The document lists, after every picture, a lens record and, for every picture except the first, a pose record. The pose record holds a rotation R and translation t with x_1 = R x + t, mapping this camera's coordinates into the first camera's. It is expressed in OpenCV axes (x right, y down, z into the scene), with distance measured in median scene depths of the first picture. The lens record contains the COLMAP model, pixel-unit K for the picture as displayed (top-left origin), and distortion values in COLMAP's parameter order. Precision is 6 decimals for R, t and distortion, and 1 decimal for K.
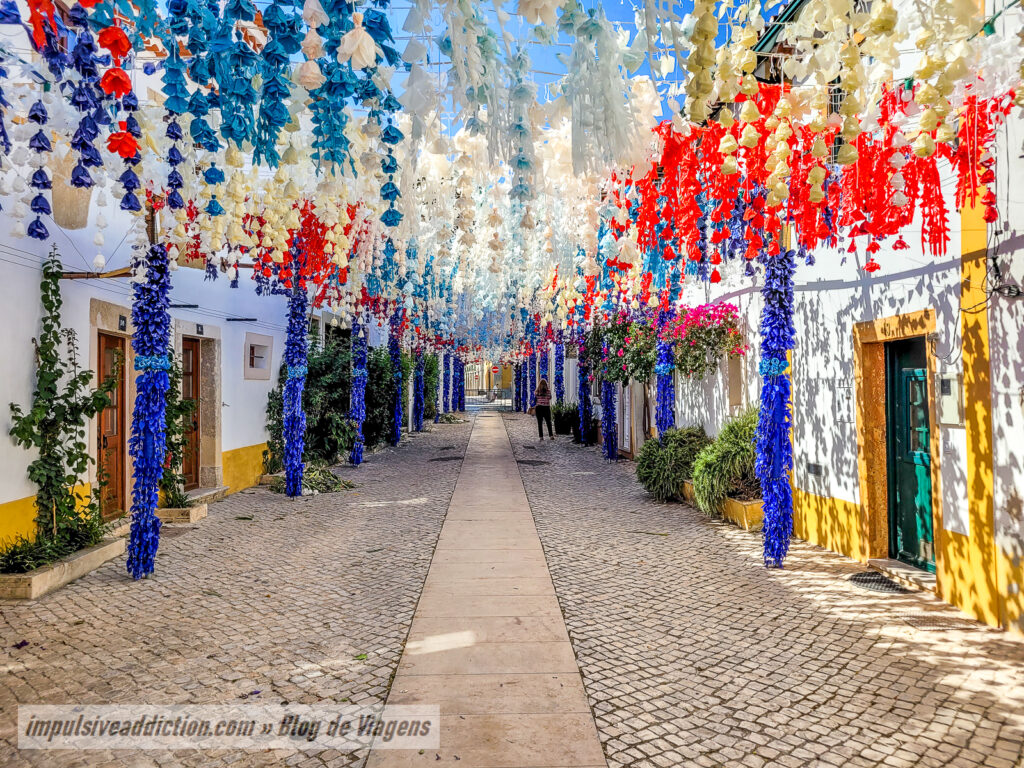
lens RADIAL K [[767.0, 0, 511.3], [0, 767.0, 383.3], [0, 0, 1]] dist [-0.003696, -0.003684]
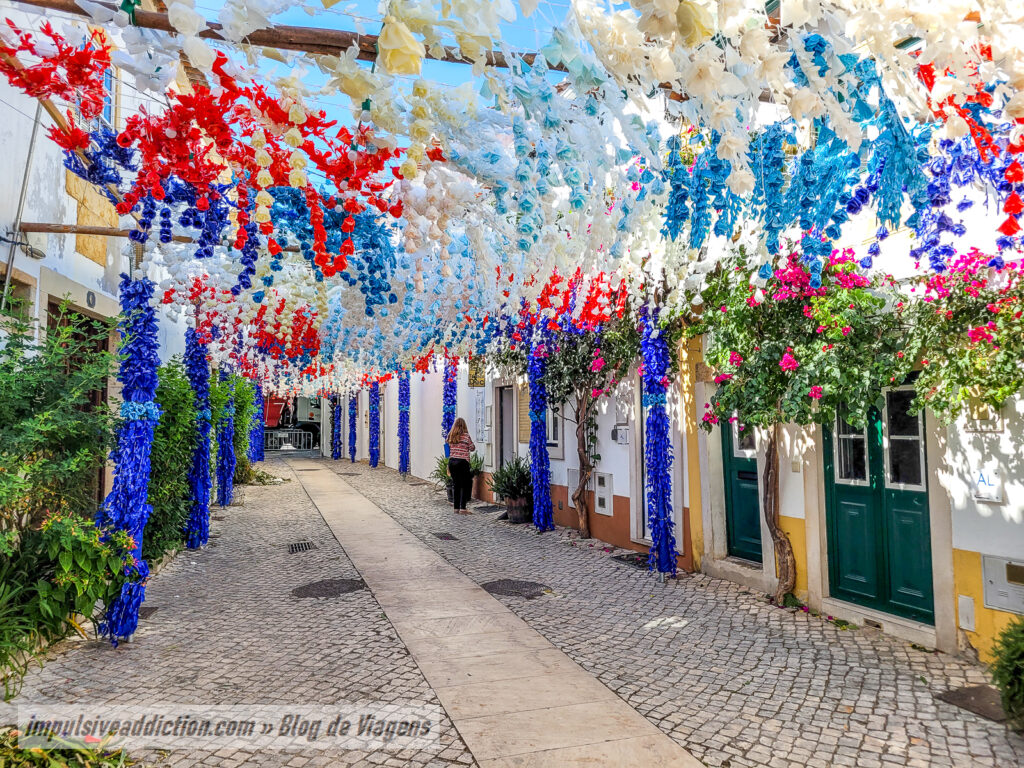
lens RADIAL K [[767.0, 0, 513.7], [0, 767.0, 382.0], [0, 0, 1]] dist [-0.003696, -0.003684]
pose [[0.956768, 0.003506, 0.290829, -0.118712], [0.010334, 0.998886, -0.046041, -0.007978], [-0.290667, 0.047056, 0.955666, 0.520700]]
